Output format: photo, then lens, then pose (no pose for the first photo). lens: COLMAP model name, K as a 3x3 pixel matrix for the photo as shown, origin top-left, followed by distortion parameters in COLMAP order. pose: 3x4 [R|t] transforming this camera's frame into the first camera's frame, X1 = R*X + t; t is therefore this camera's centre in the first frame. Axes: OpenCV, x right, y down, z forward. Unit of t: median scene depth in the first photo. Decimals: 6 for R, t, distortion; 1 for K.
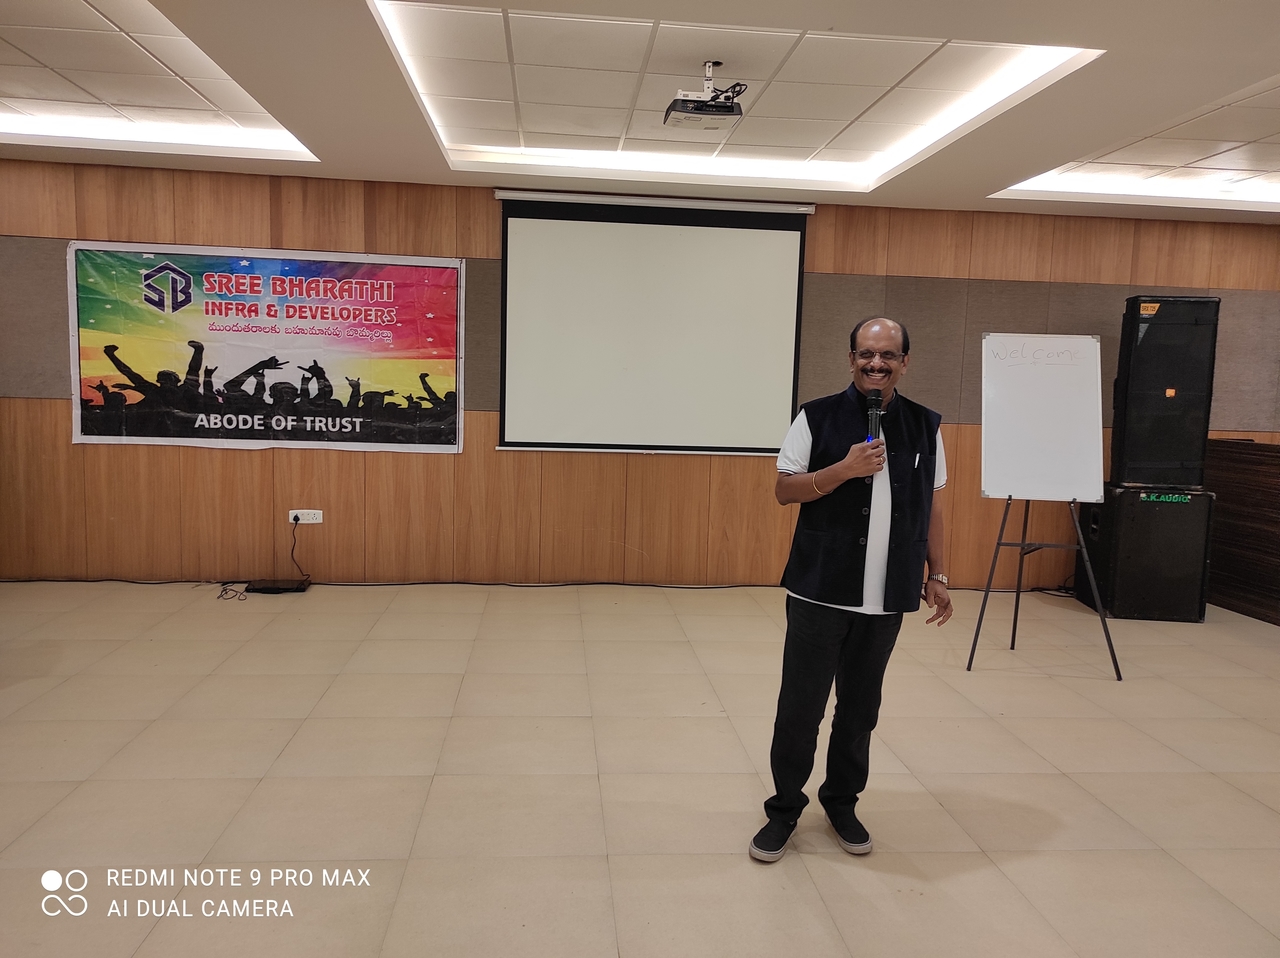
lens RADIAL K [[940.4, 0, 640.0], [0, 940.4, 479.0], [0, 0, 1]] dist [0.084987, -0.101869]
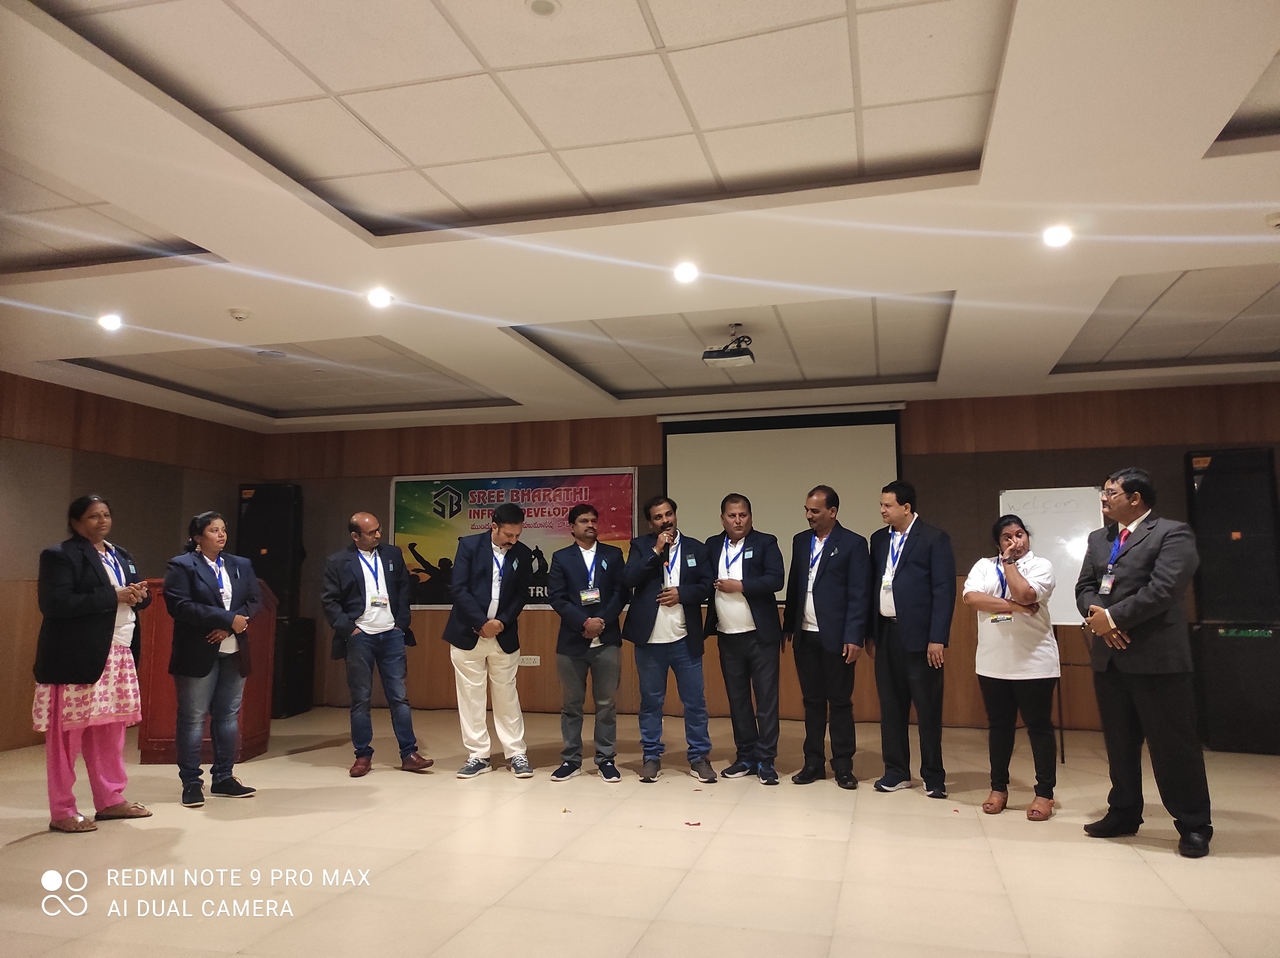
lens RADIAL K [[940.4, 0, 640.0], [0, 940.4, 479.0], [0, 0, 1]] dist [0.084987, -0.101869]
pose [[0.937949, -0.075229, -0.338515, 0.281747], [-0.001476, 0.975310, -0.220836, 0.086486], [0.346770, 0.207632, 0.914680, -0.241812]]
